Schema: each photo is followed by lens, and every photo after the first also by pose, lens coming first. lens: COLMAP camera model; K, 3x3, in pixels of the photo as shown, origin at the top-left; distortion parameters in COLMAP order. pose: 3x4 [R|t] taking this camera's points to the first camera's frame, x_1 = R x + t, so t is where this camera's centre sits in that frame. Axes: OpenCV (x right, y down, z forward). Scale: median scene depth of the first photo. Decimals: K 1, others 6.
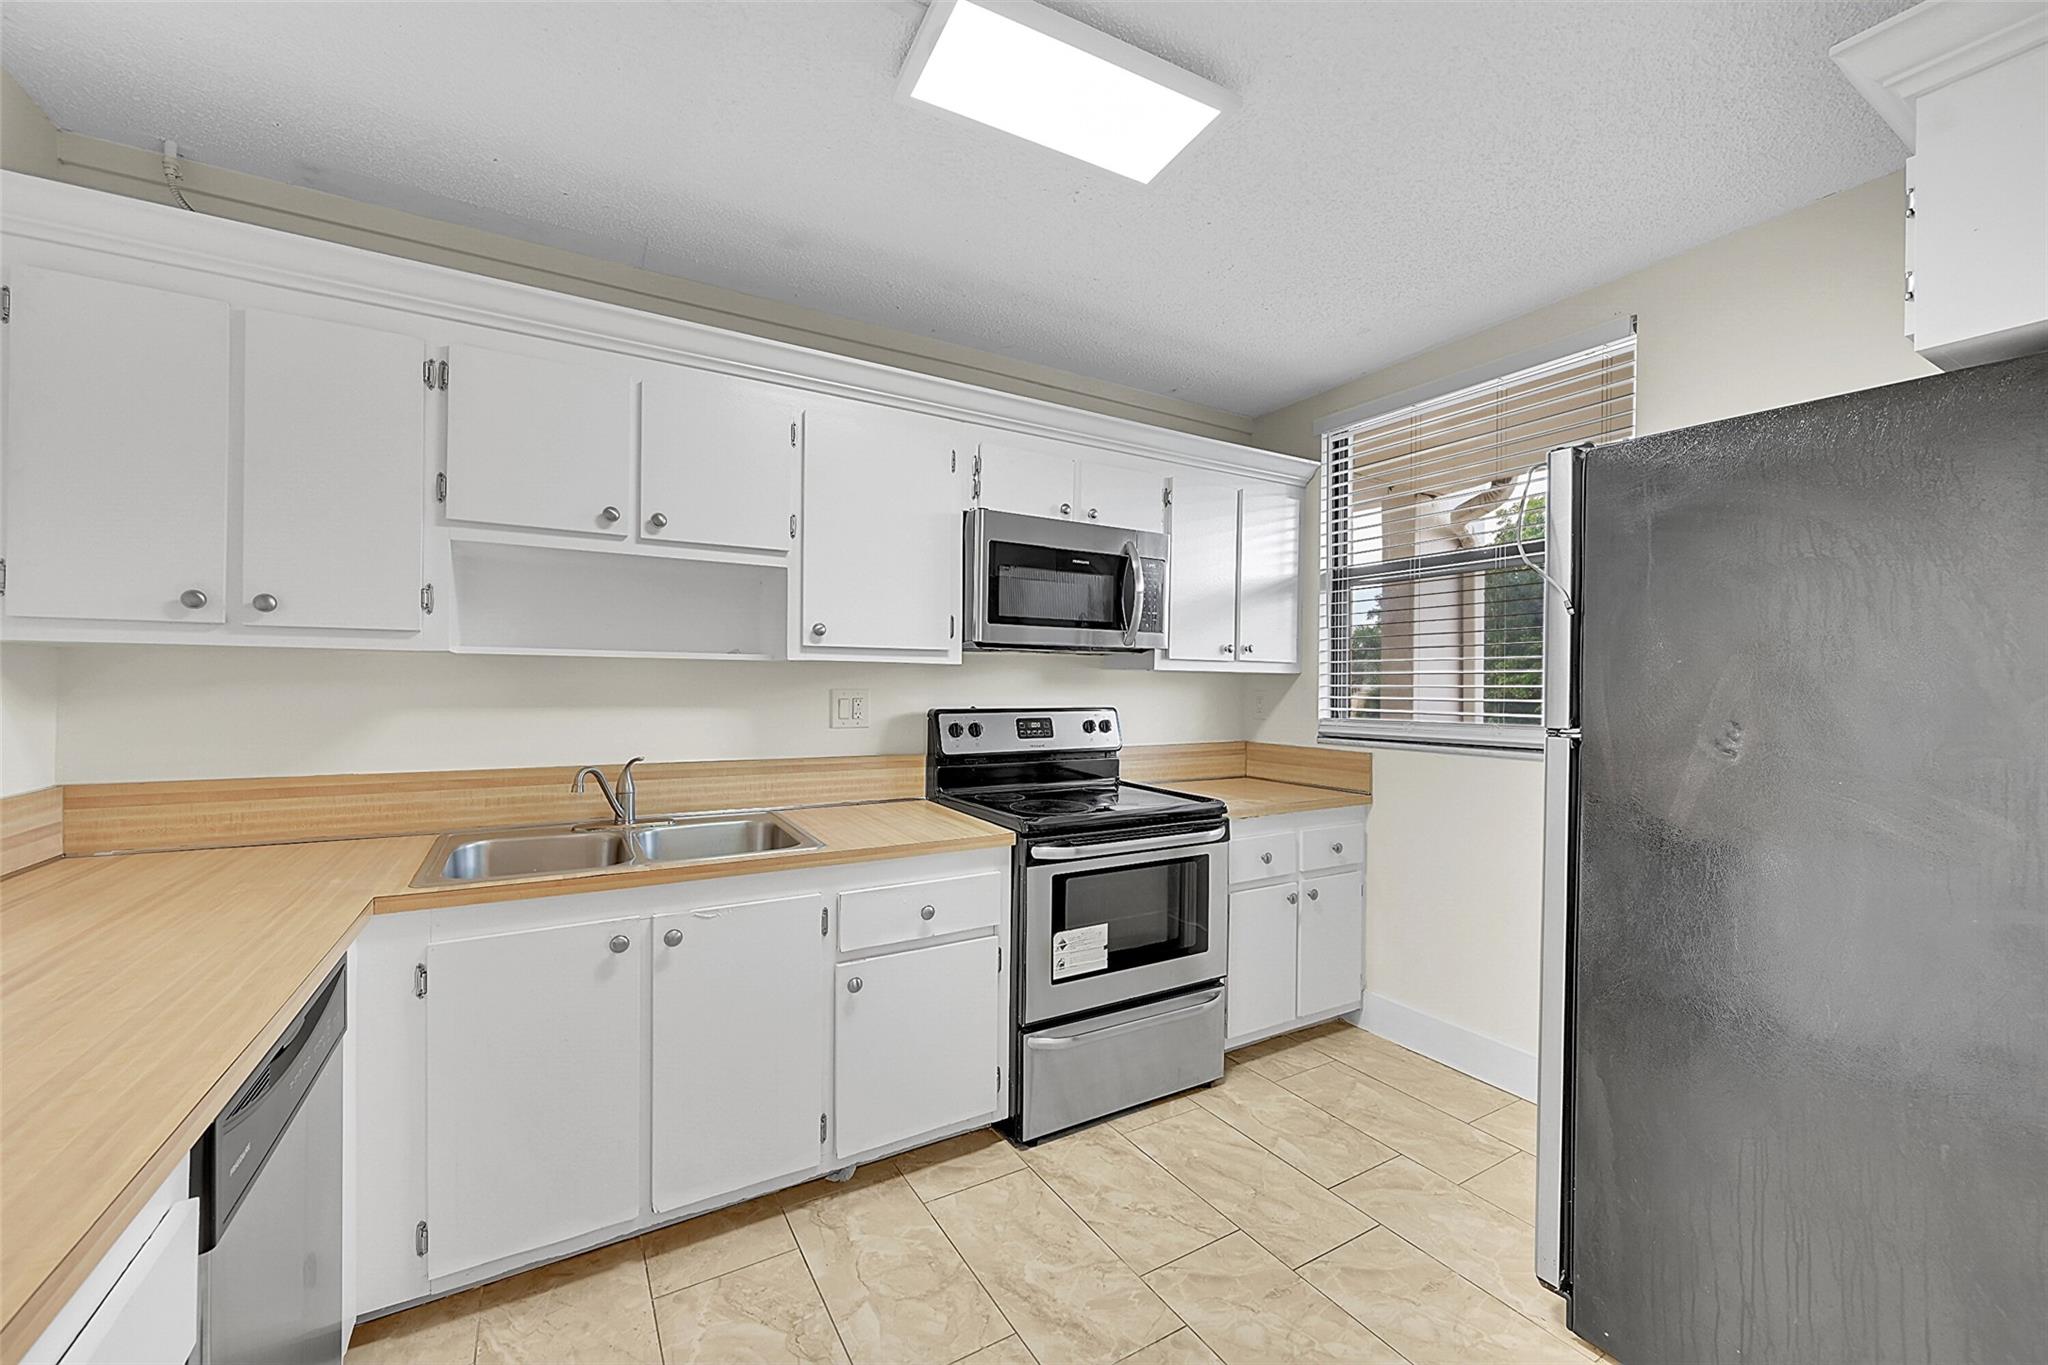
lens RADIAL K [[806.6, 0, 1020.3], [0, 806.6, 683.7], [0, 0, 1]] dist [-0.000396, 0.000276]
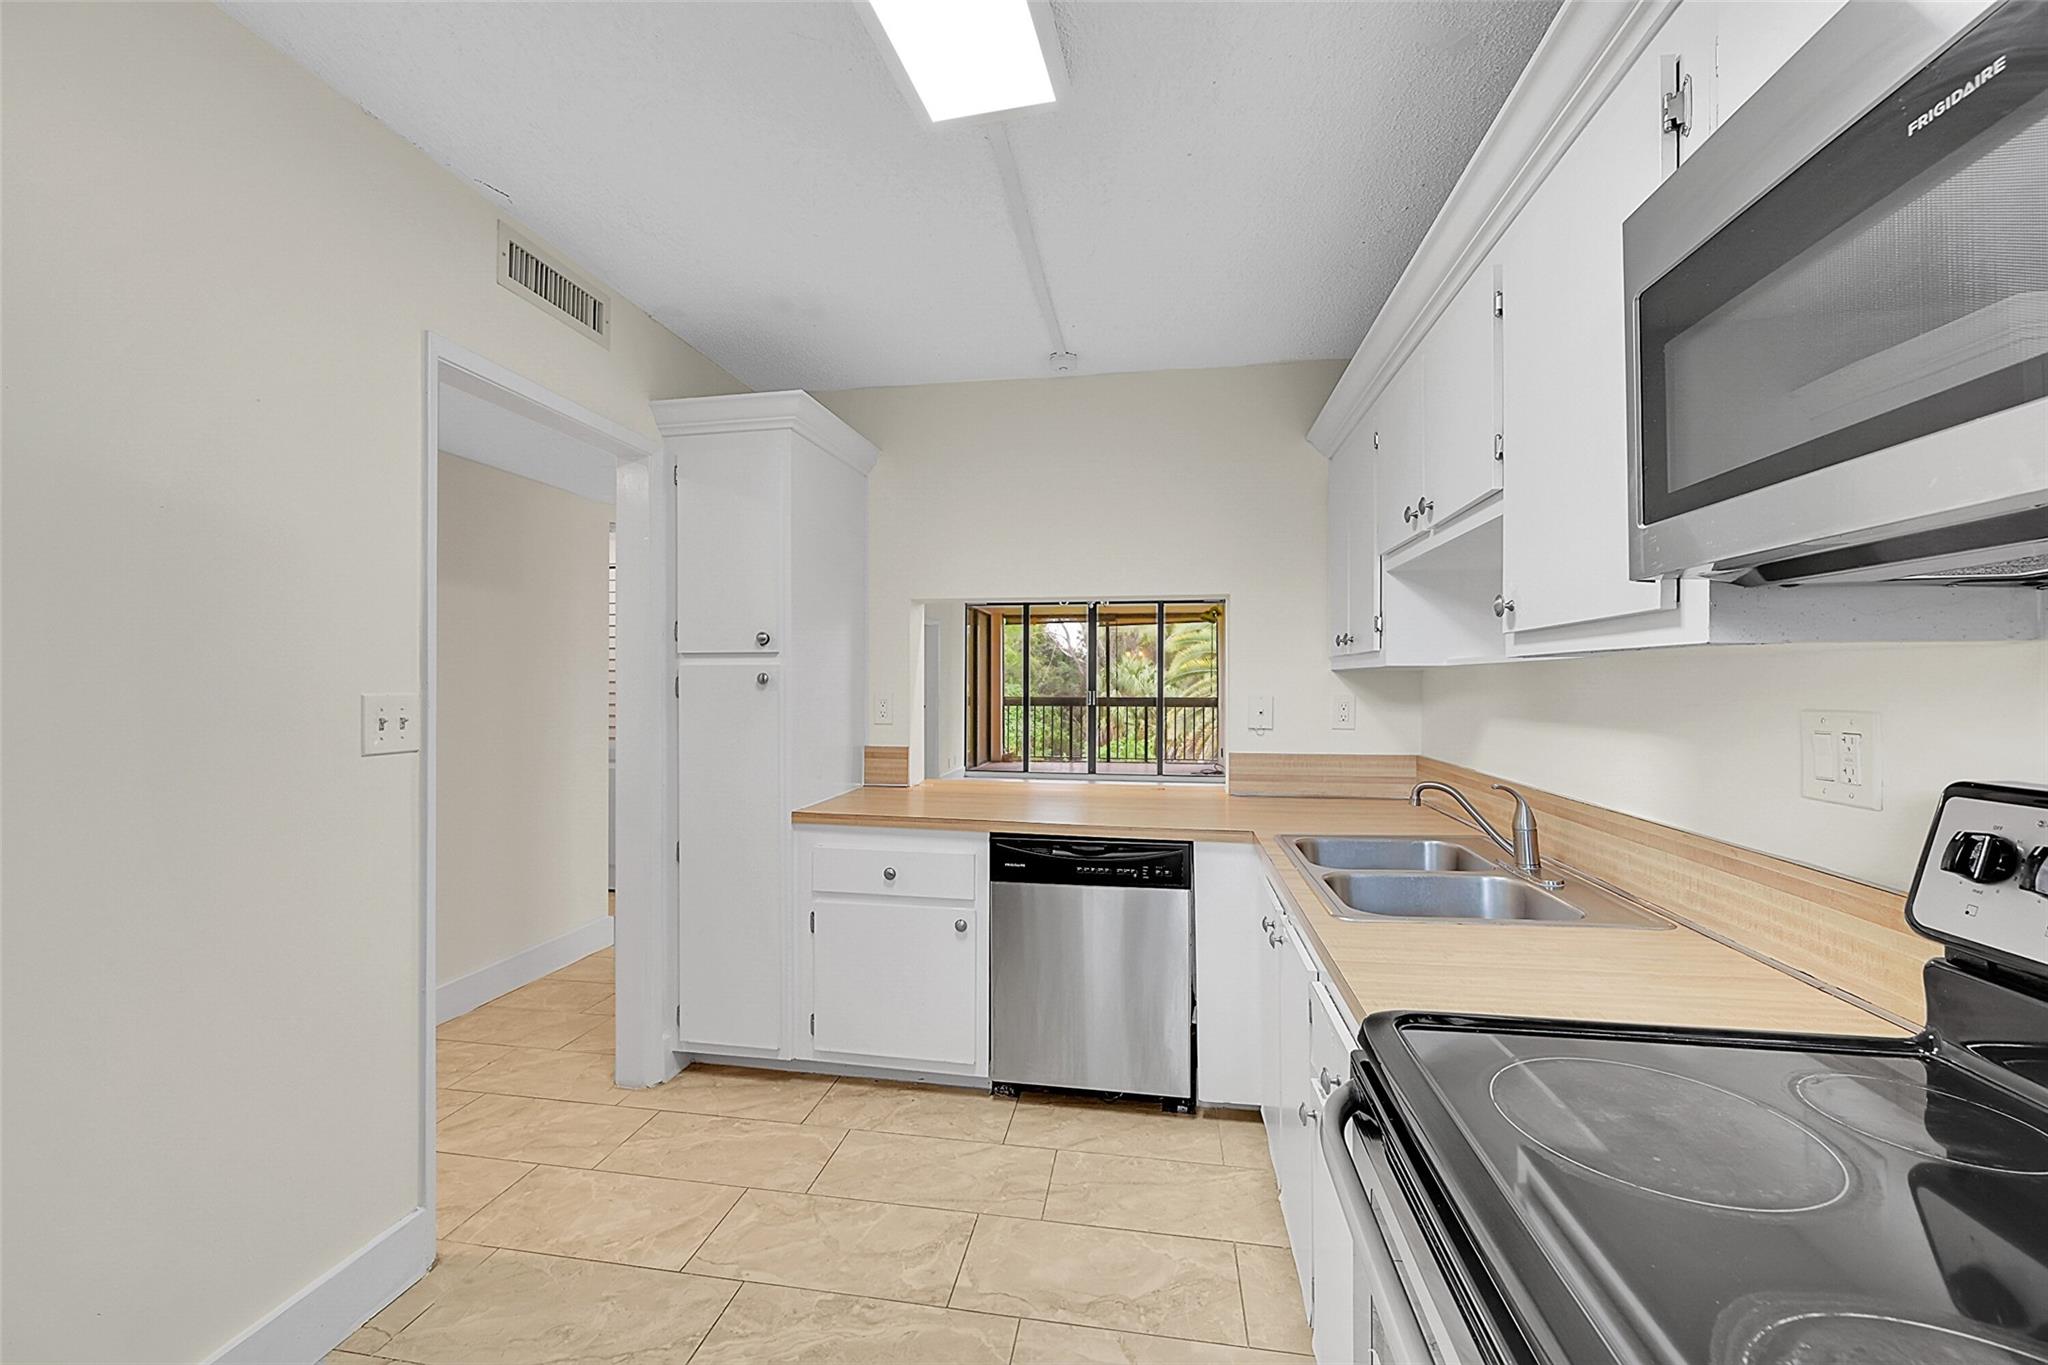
lens RADIAL K [[806.6, 0, 1016.5], [0, 806.6, 686.3], [0, 0, 1]] dist [-0.000396, 0.000276]
pose [[-0.650399, -0.005868, -0.759570, 0.433328], [-0.004643, 0.999982, -0.003750, -0.002296], [0.759579, 0.001088, -0.650414, 1.087181]]
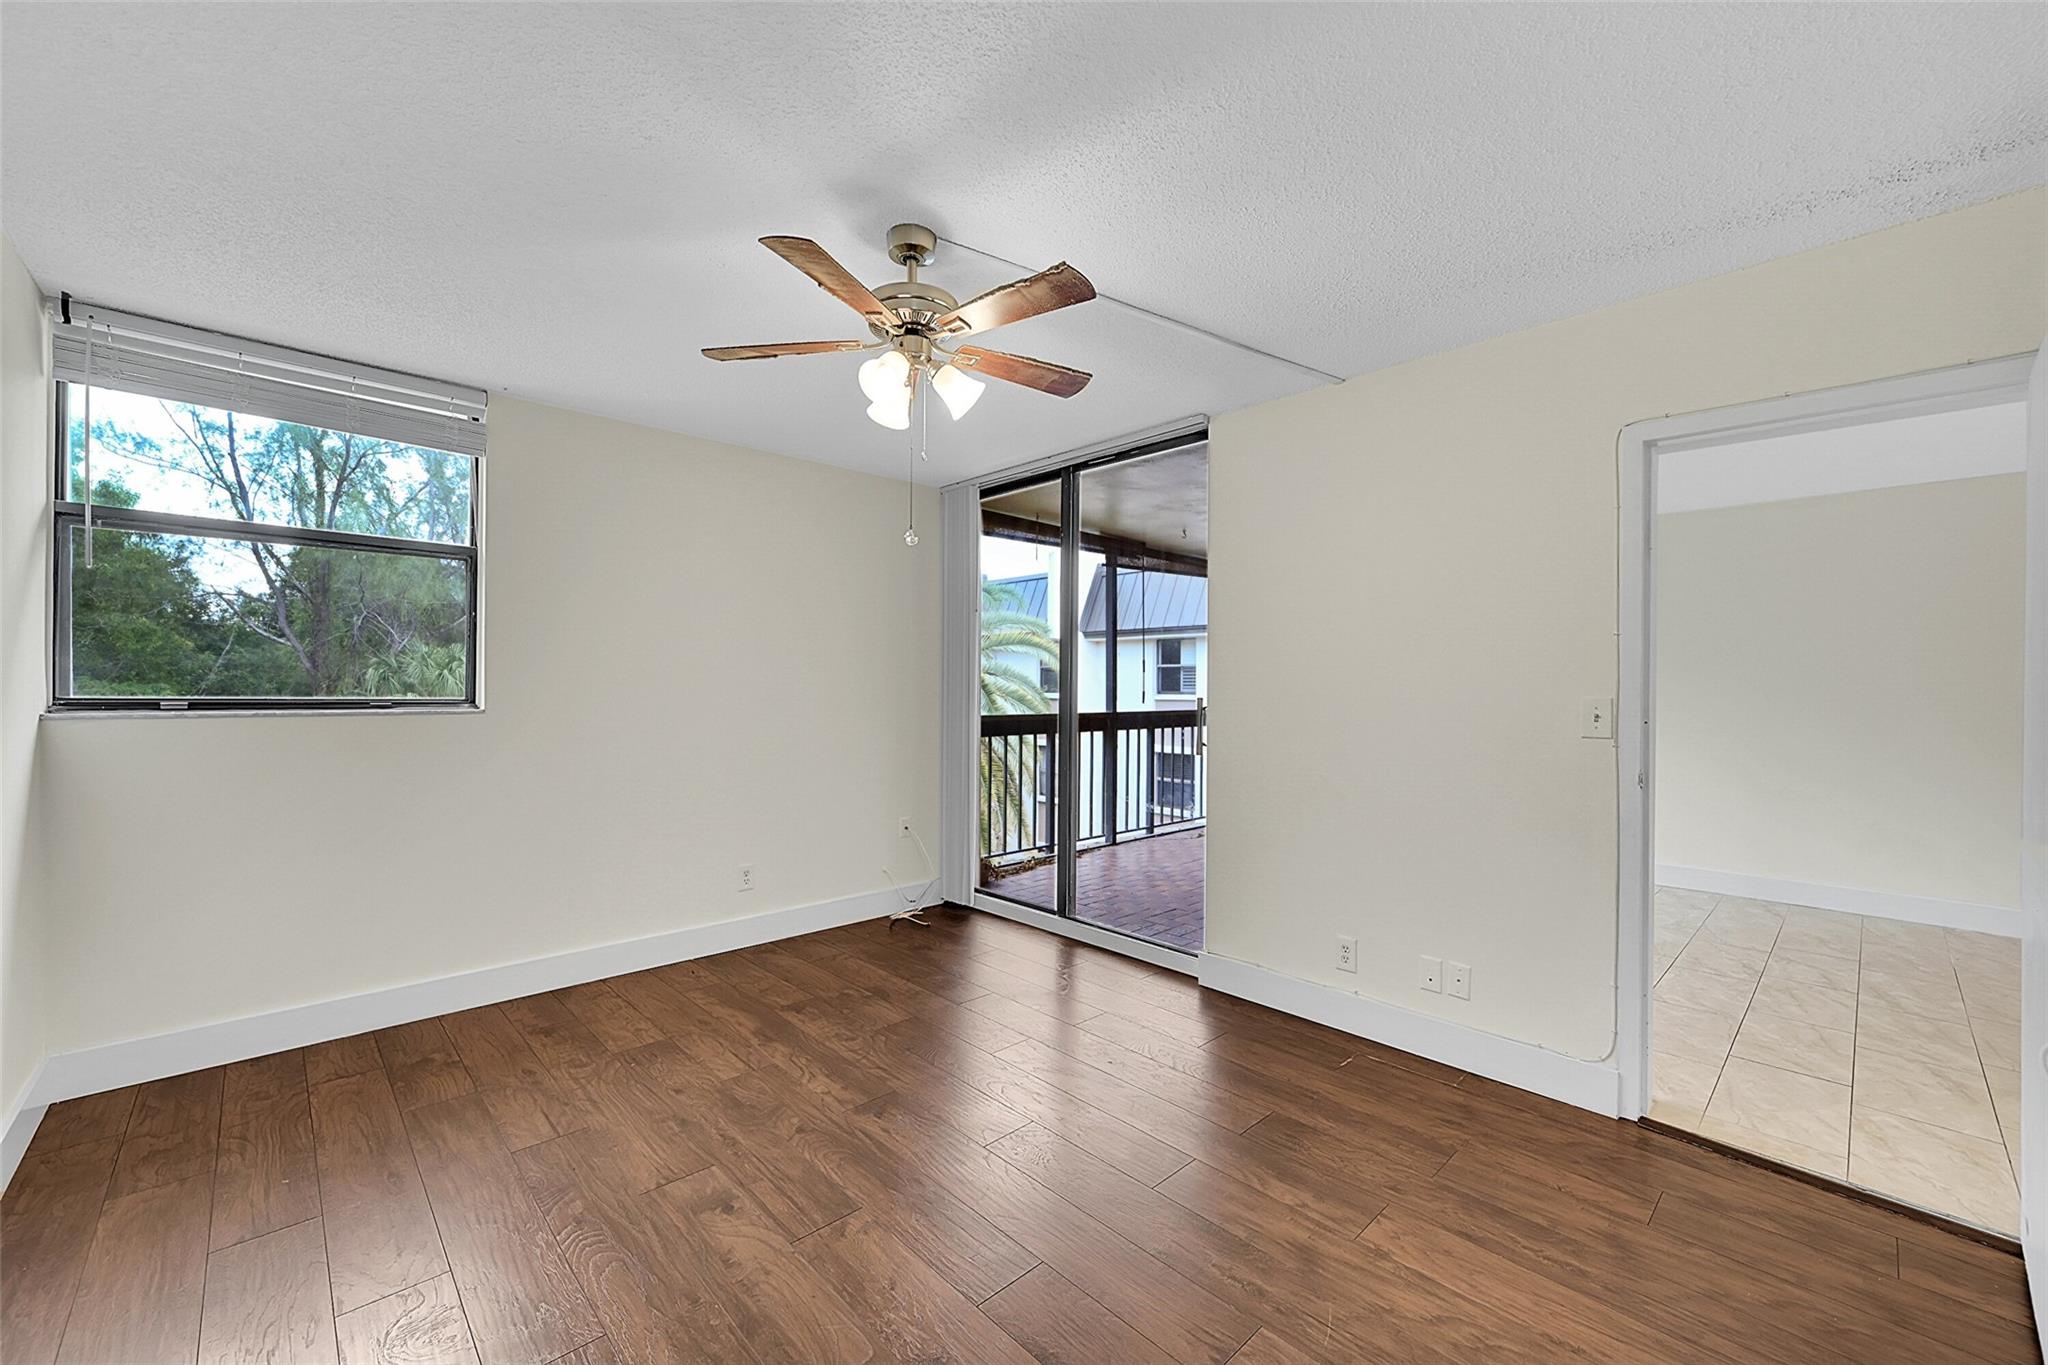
lens RADIAL K [[806.6, 0, 1020.2], [0, 806.6, 679.4], [0, 0, 1]] dist [-0.000396, 0.000276]
pose [[0.218349, -0.017031, -0.975722, -1.092748], [-0.003383, 0.999828, -0.018209, -0.008430], [0.975865, 0.007276, 0.218254, -1.926849]]
